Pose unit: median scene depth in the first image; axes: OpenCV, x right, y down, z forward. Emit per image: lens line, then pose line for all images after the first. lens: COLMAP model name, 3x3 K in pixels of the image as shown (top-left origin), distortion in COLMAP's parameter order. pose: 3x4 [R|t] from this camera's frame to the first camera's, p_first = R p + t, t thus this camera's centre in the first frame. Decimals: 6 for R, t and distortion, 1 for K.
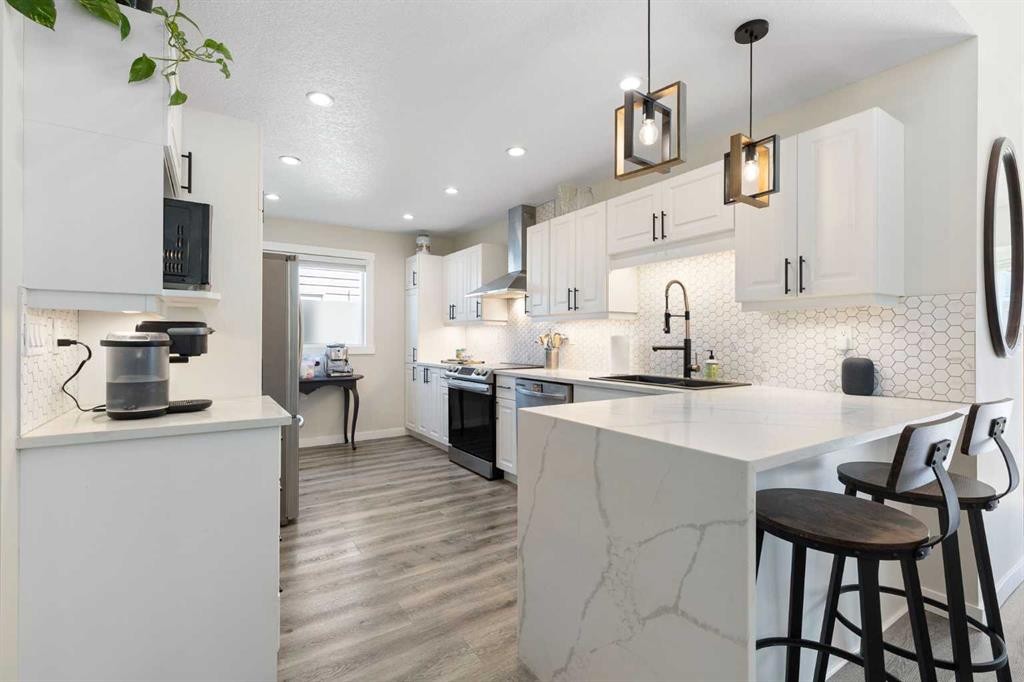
lens RADIAL K [[460.5, 0, 511.0], [0, 460.5, 344.7], [0, 0, 1]] dist [-0.003893, -0.000487]
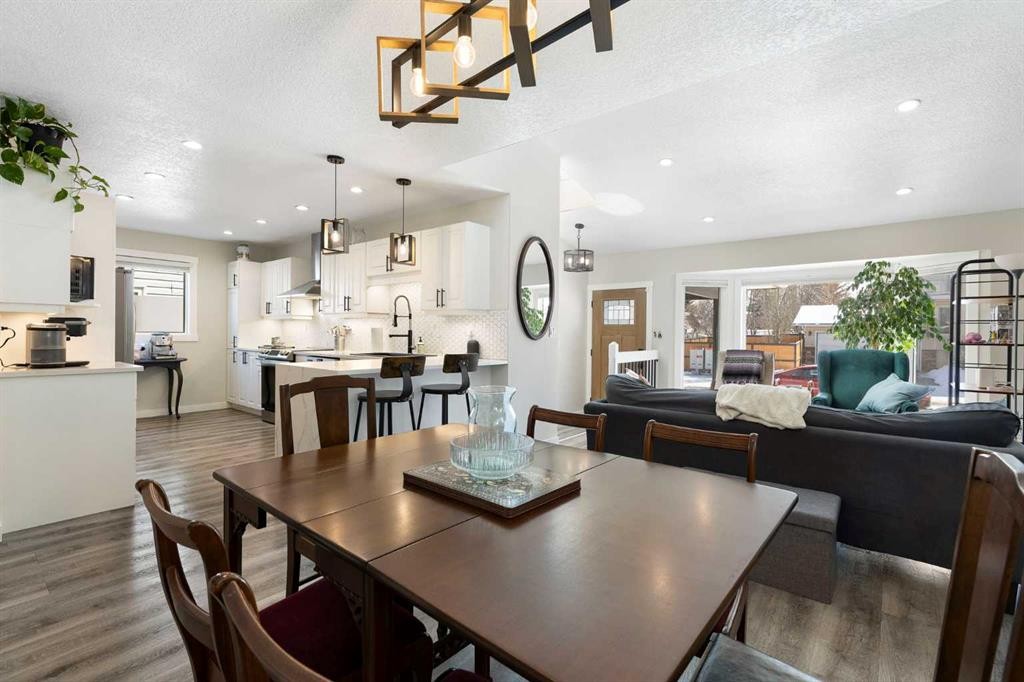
lens RADIAL K [[460.5, 0, 511.8], [0, 460.5, 339.4], [0, 0, 1]] dist [-0.003893, -0.000487]
pose [[0.954427, 0.002920, 0.298432, 0.200752], [-0.004301, 0.999983, 0.003971, 0.010697], [-0.298415, -0.005074, 0.954423, -0.611620]]
